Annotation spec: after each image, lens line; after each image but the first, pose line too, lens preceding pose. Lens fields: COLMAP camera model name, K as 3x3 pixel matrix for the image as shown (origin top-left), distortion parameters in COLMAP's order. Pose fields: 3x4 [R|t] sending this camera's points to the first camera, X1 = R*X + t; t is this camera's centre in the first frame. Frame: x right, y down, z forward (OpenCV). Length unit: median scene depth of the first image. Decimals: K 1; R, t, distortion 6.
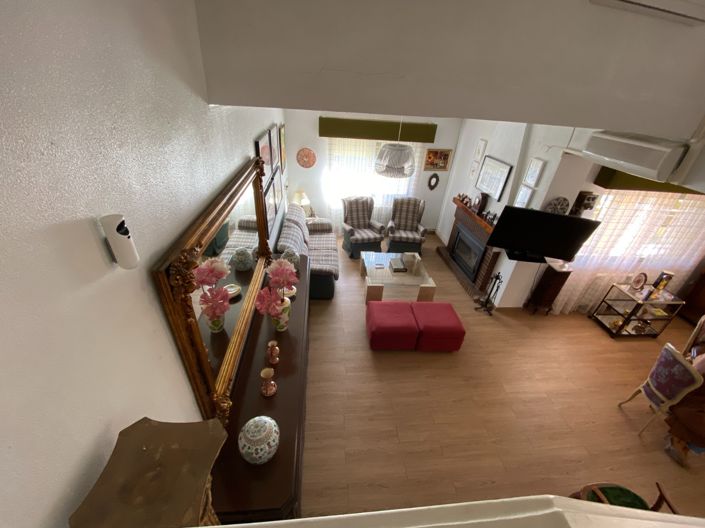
lens RADIAL K [[285.6, 0, 350.7], [0, 285.6, 265.7], [0, 0, 1]] dist [0.020435, -0.020078]
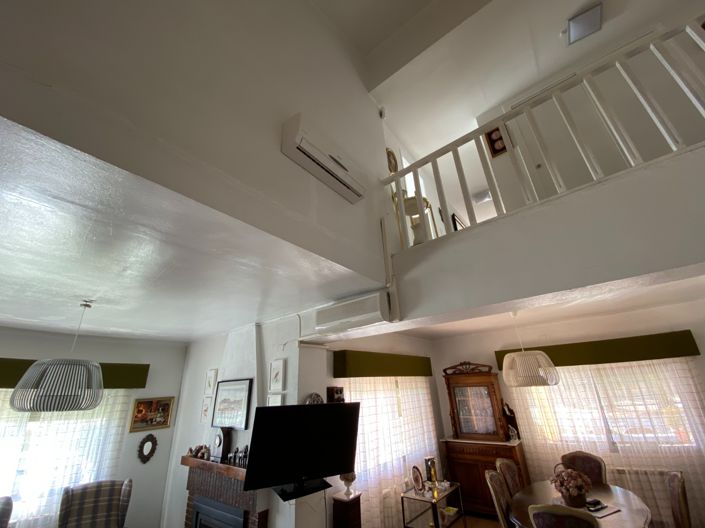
lens RADIAL K [[285.1, 0, 349.4], [0, 285.1, 264.4], [0, 0, 1]] dist [0.020693, -0.020844]
pose [[0.695479, 0.186215, 0.693998, 0.105180], [0.457879, 0.629492, -0.627763, 0.086489], [-0.553765, 0.754363, 0.352534, 0.262788]]
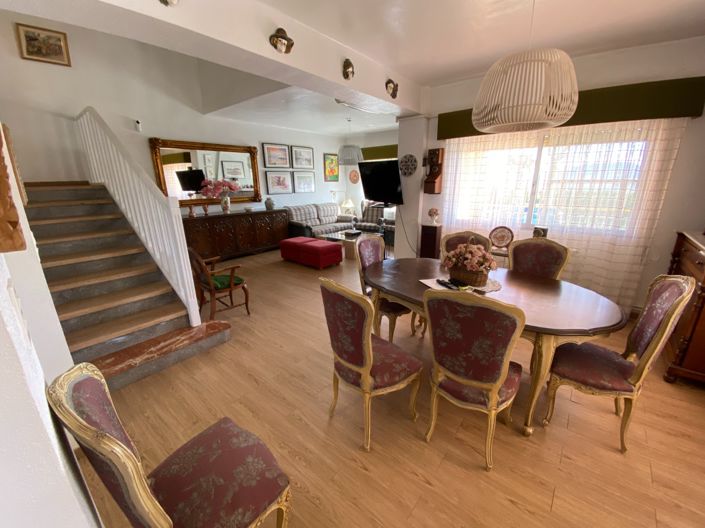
lens RADIAL K [[289.7, 0, 353.4], [0, 289.7, 266.5], [0, 0, 1]] dist [0.021311, -0.021157]
pose [[0.706853, 0.124077, -0.696393, 1.154813], [-0.320247, 0.933954, -0.158654, 0.365161], [0.630714, 0.335163, 0.699904, 0.118140]]
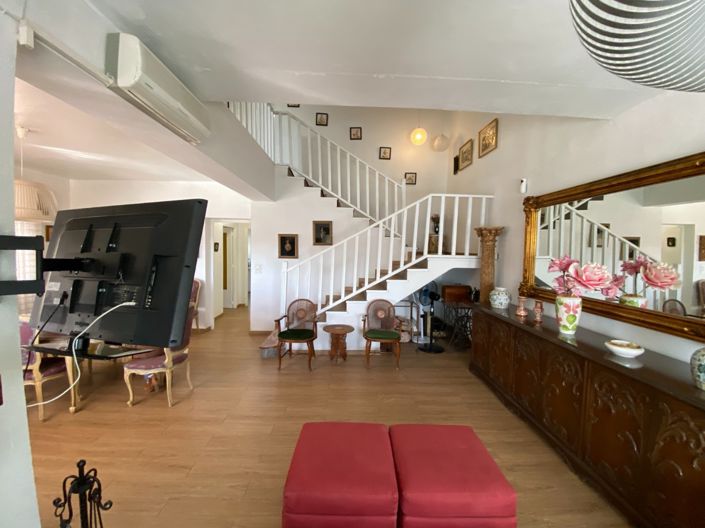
lens RADIAL K [[285.1, 0, 349.4], [0, 285.1, 264.4], [0, 0, 1]] dist [0.020693, -0.020844]
pose [[-0.992773, -0.091907, 0.077164, 0.230667], [-0.031137, 0.818264, 0.573998, -0.264990], [-0.115895, 0.567448, -0.815213, 0.974859]]
